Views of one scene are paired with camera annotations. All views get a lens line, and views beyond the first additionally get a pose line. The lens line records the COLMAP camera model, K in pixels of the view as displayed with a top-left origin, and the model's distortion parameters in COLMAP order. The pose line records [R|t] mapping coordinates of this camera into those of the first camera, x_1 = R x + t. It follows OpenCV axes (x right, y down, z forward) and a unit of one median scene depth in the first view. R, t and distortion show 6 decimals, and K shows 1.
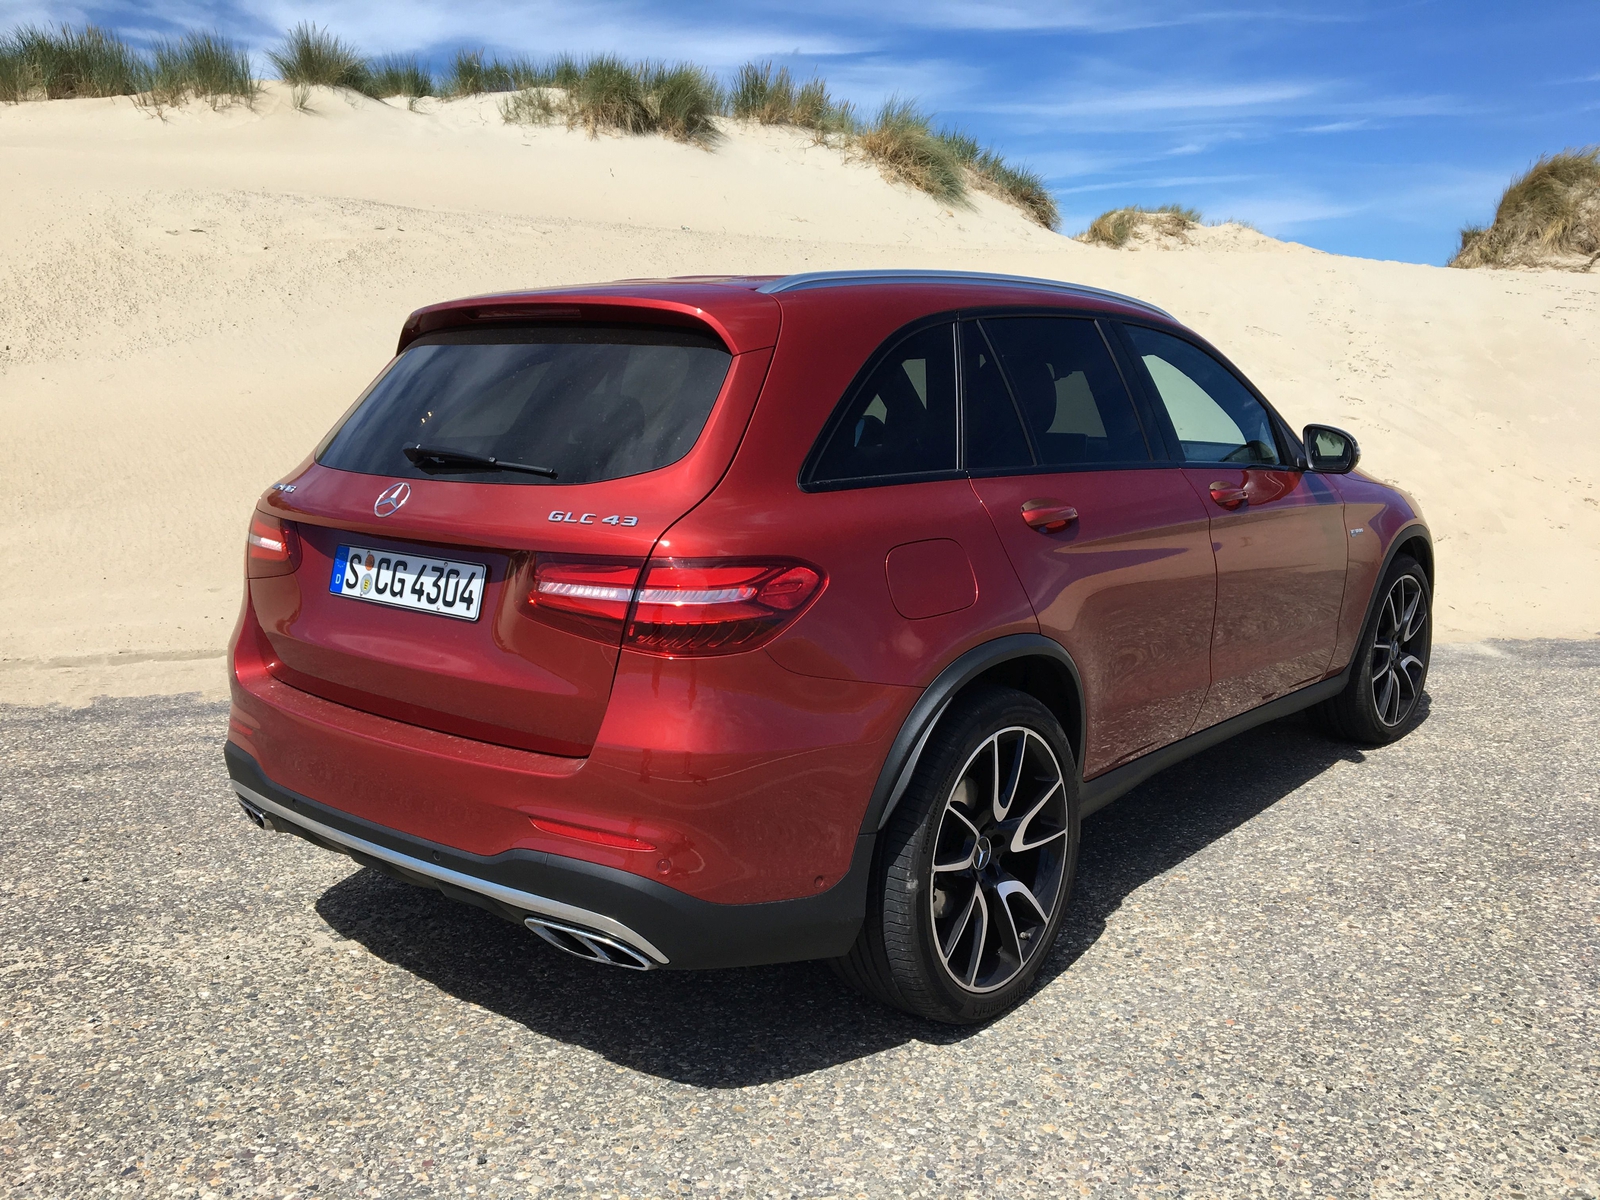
lens RADIAL K [[1413.8, 0, 884.6], [0, 1413.8, 603.2], [0, 0, 1]] dist [0.014367, -0.015103]
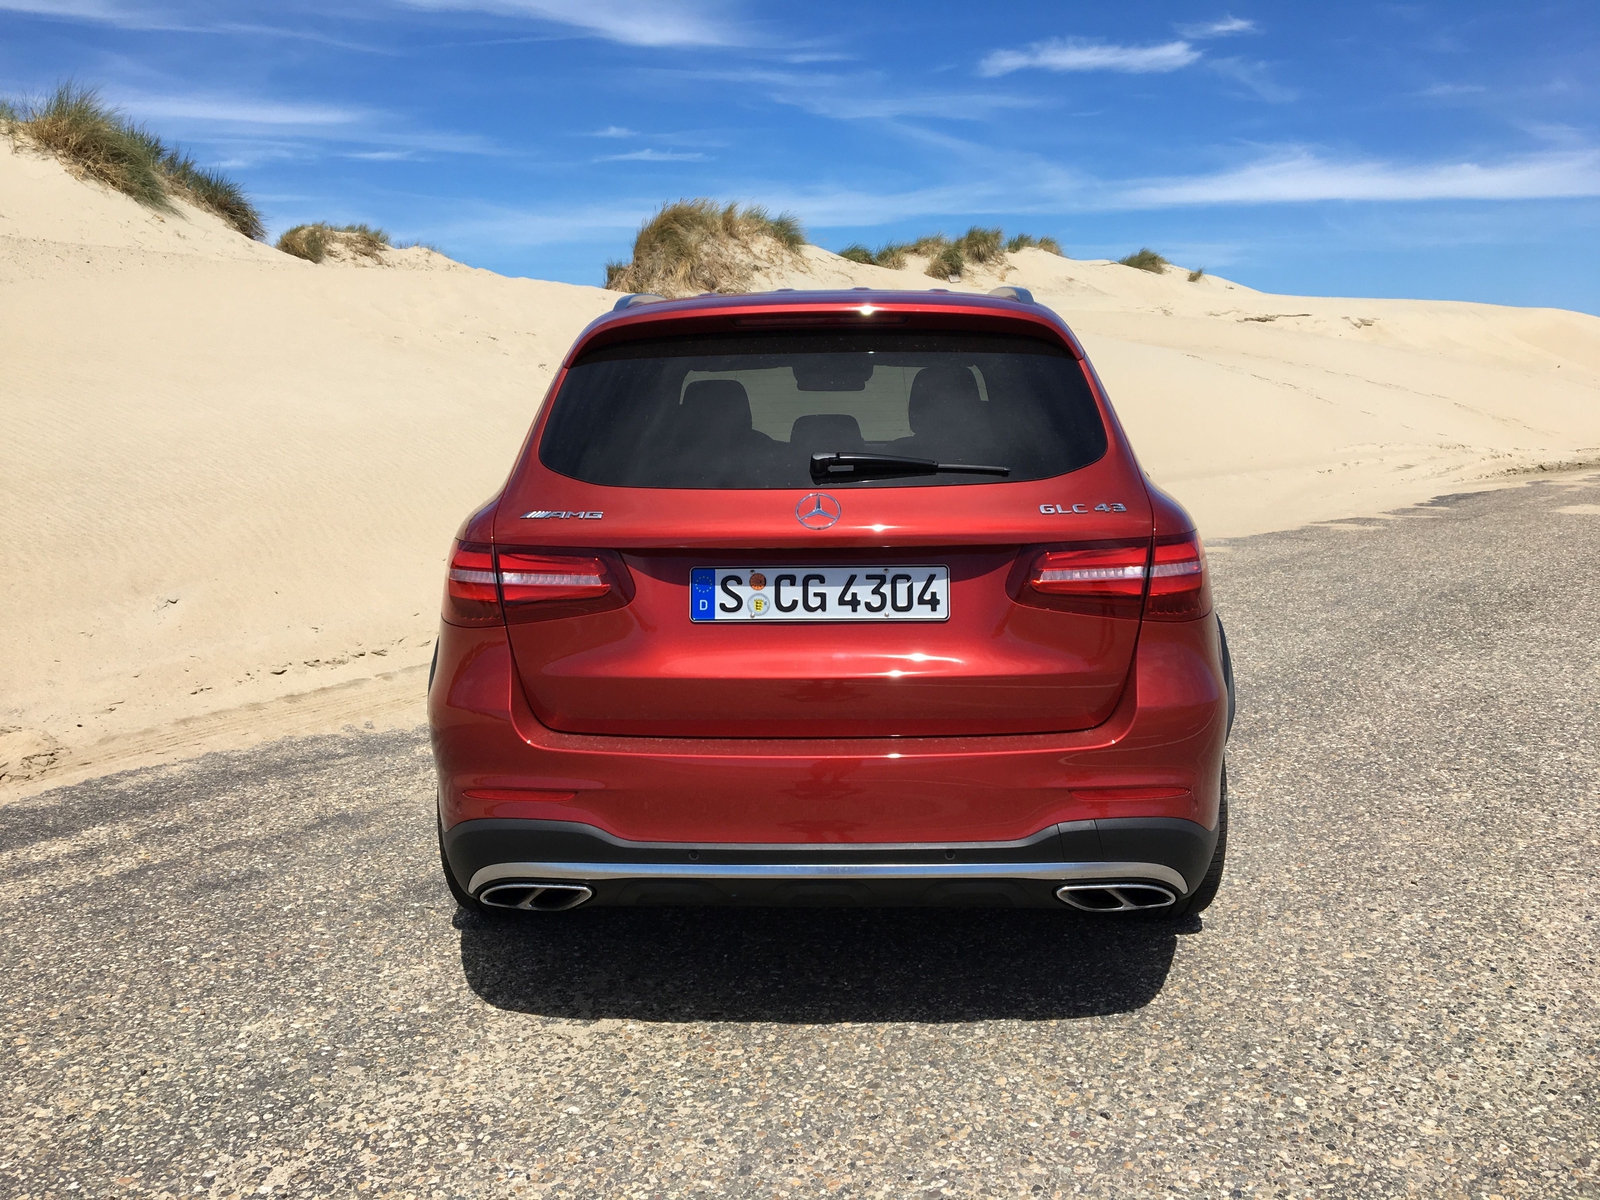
lens RADIAL K [[1370.3, 0, 822.6], [0, 1370.3, 625.6], [0, 0, 1]] dist [0.062219, -0.100851]
pose [[0.780273, -0.115935, 0.614600, -0.862333], [0.114310, 0.992552, 0.042107, -0.031989], [-0.614904, 0.037400, 0.787715, 0.249911]]
